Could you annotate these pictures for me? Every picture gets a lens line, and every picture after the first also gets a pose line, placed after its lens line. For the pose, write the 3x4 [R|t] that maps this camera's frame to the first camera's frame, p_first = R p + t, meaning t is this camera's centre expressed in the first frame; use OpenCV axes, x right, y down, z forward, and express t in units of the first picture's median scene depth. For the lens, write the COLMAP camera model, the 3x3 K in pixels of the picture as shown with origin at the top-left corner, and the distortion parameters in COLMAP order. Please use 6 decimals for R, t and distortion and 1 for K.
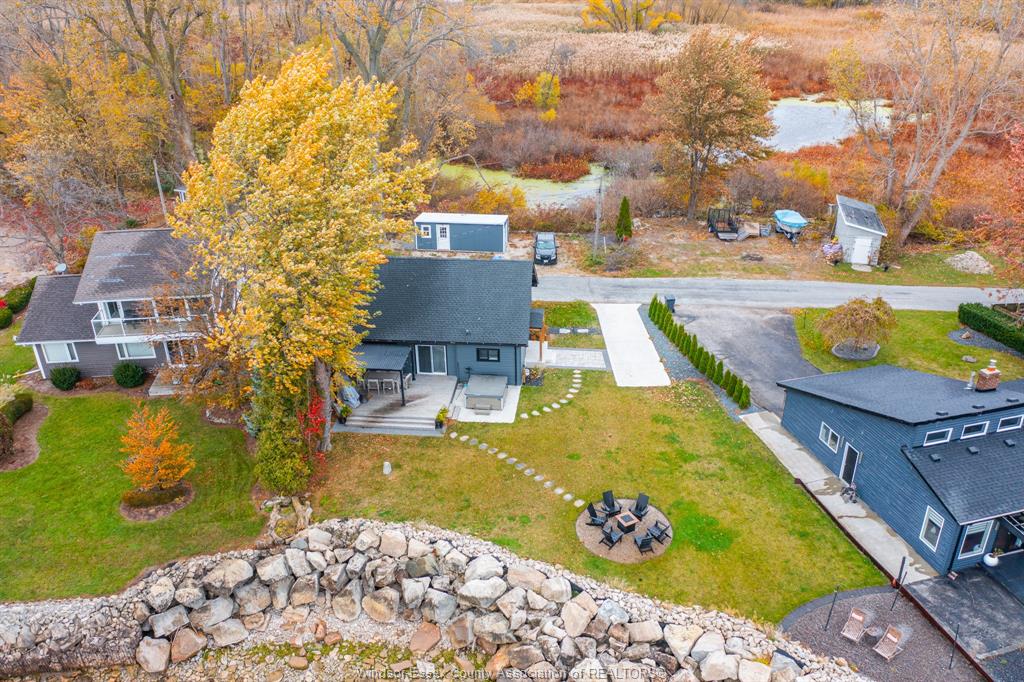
lens RADIAL K [[805.1, 0, 513.2], [0, 805.1, 344.3], [0, 0, 1]] dist [0.000418, 0.007081]
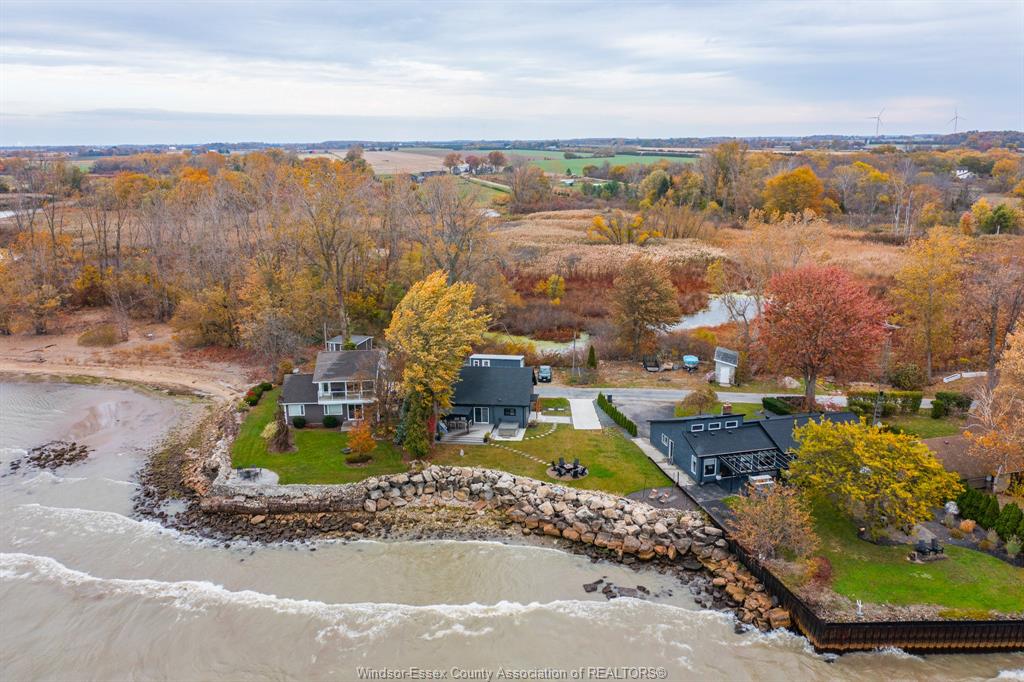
lens RADIAL K [[805.1, 0, 510.8], [0, 805.1, 337.1], [0, 0, 1]] dist [0.000418, 0.007081]
pose [[0.999154, 0.009919, -0.039918, 0.049914], [-0.019133, 0.971182, -0.237568, 0.309863], [0.036411, 0.238131, 0.970550, -1.002164]]
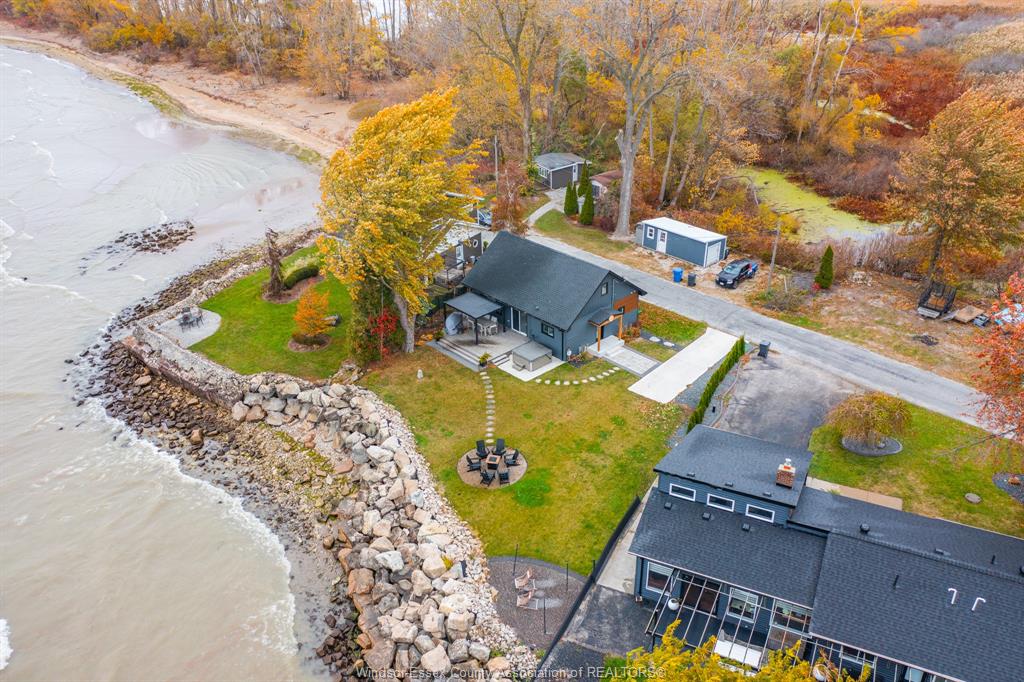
lens RADIAL K [[805.1, 0, 514.2], [0, 805.1, 349.9], [0, 0, 1]] dist [0.000418, 0.007081]
pose [[0.746754, 0.319716, -0.583215, 0.690934], [-0.294637, 0.945167, 0.140882, -0.122963], [0.596278, 0.066632, 0.800008, -0.060933]]
